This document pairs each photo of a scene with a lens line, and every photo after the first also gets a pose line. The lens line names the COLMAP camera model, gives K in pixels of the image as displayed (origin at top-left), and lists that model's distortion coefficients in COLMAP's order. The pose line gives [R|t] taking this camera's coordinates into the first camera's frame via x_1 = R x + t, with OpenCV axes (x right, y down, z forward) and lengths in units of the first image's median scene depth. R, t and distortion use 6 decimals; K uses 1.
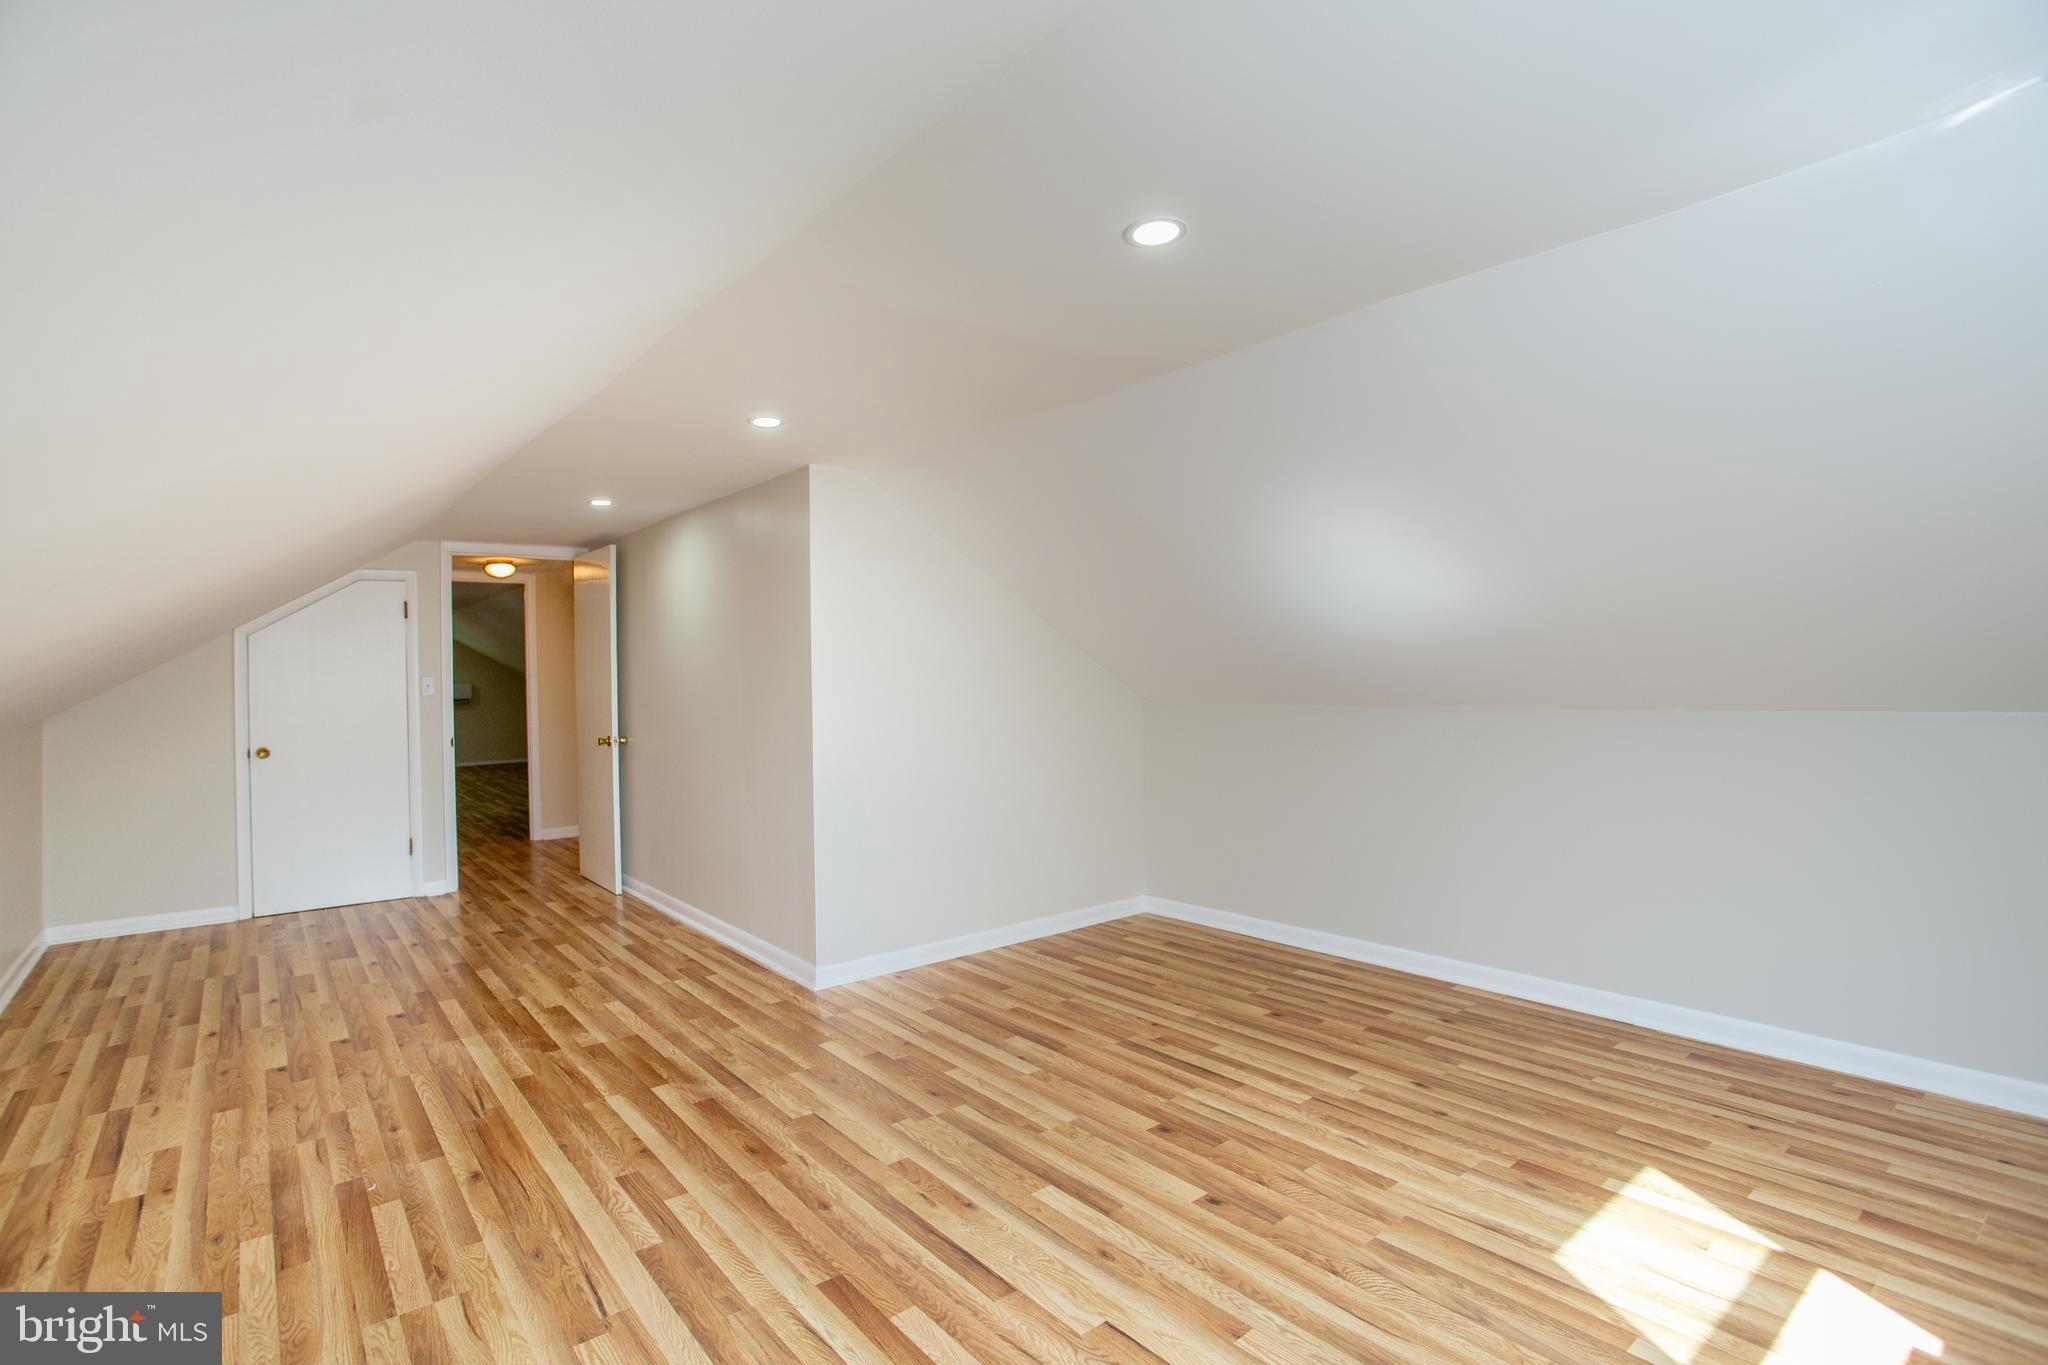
lens RADIAL K [[991.9, 0, 1022.7], [0, 991.9, 679.4], [0, 0, 1]] dist [-0.053719, 0.011940]
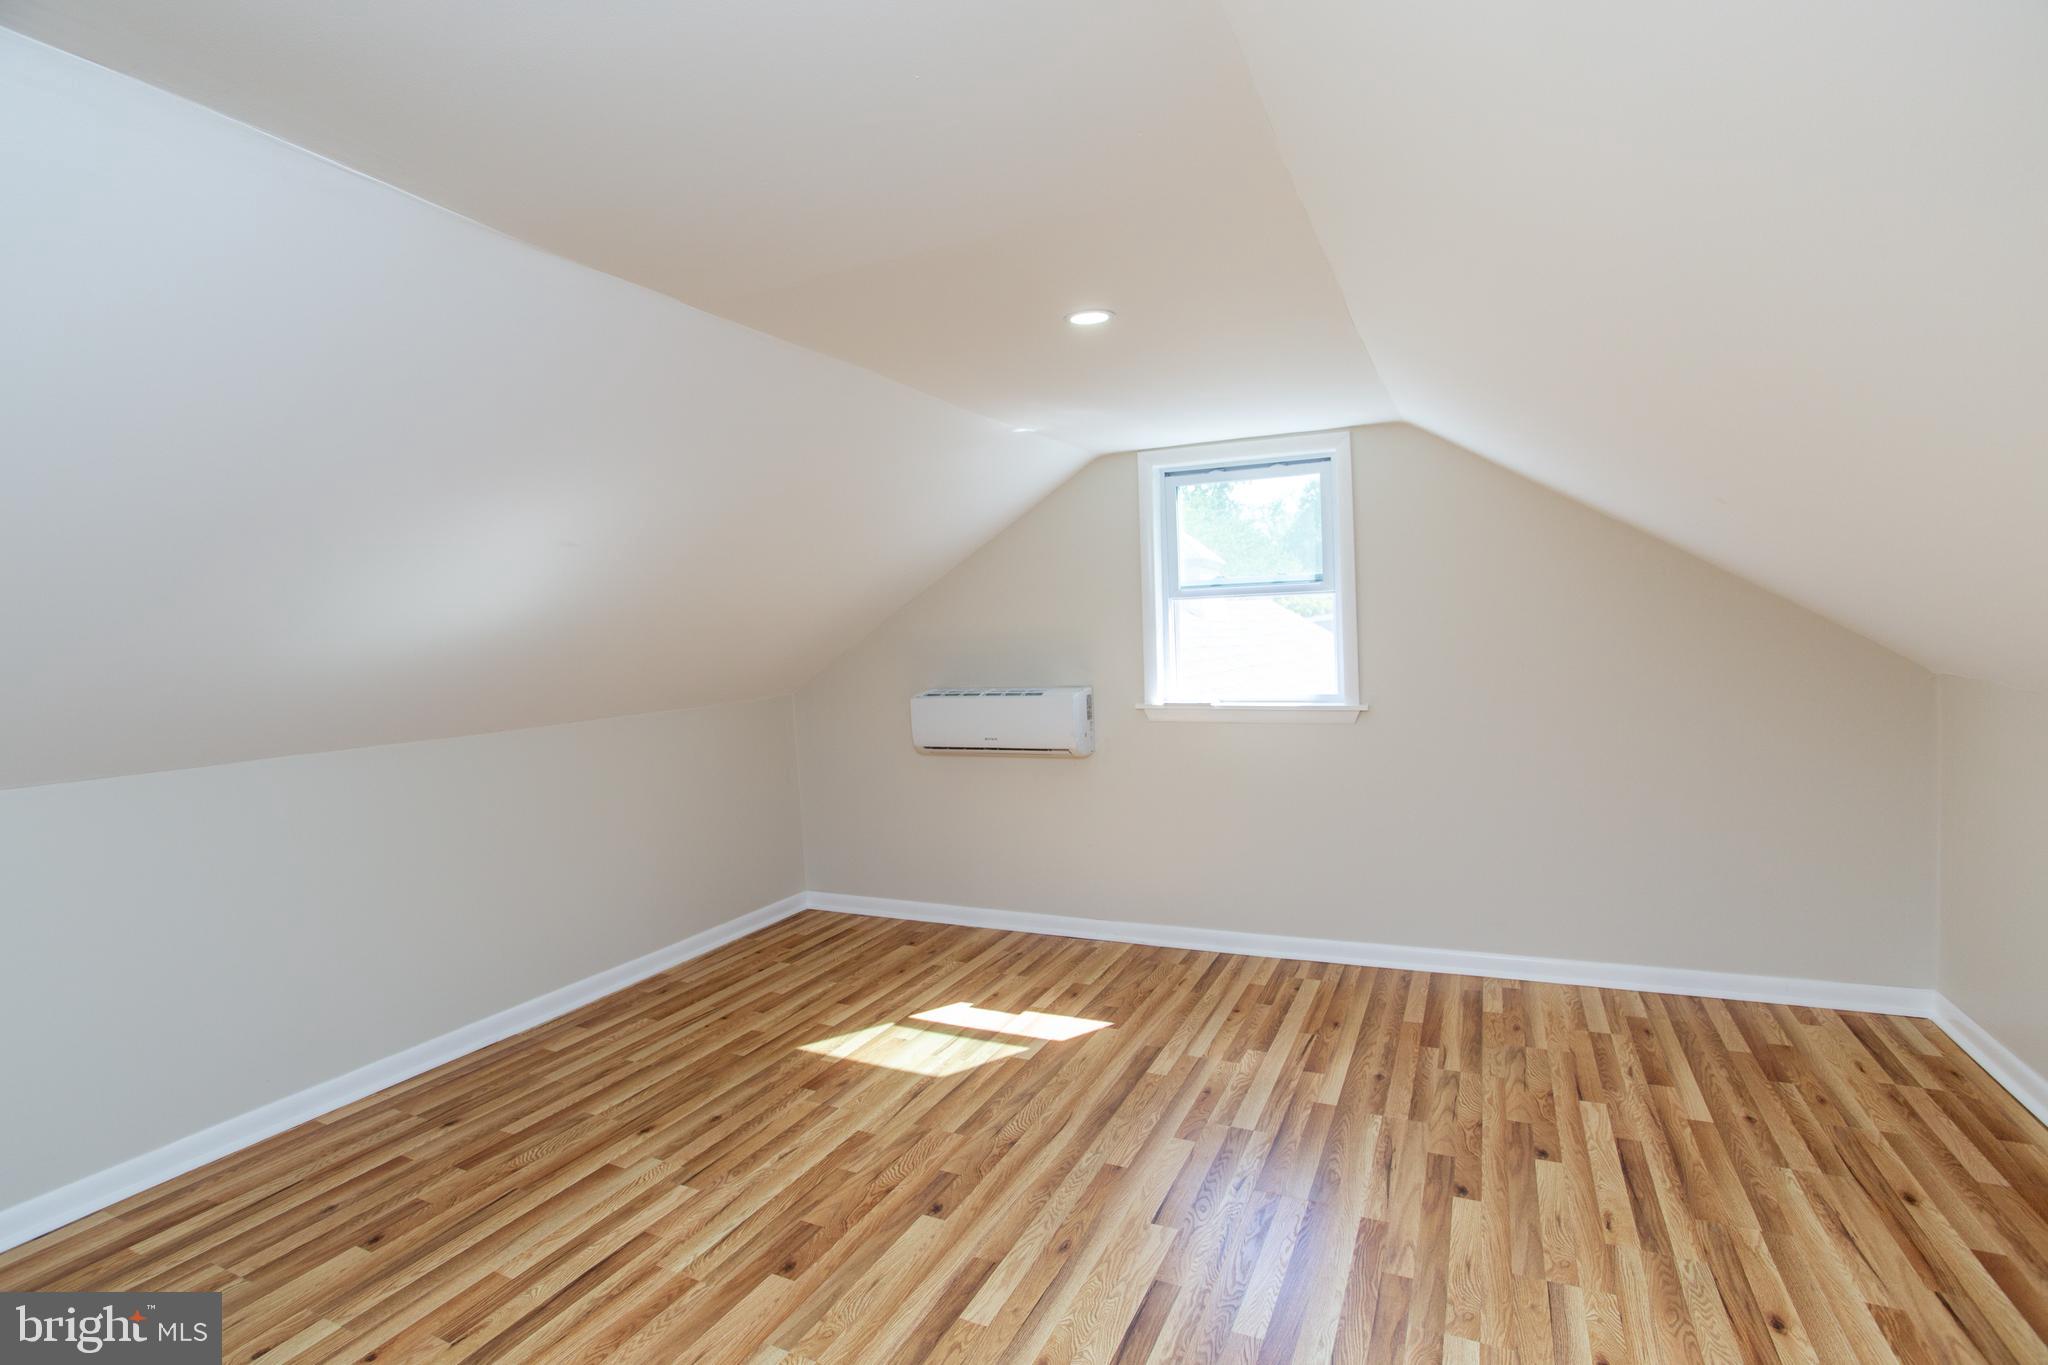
lens RADIAL K [[991.9, 0, 1030.9], [0, 991.9, 679.4], [0, 0, 1]] dist [-0.053719, 0.011940]
pose [[-0.428878, -0.010632, 0.903300, -0.682743], [0.049924, 0.998124, 0.035451, -0.038974], [-0.901982, 0.060301, -0.427542, 1.188815]]
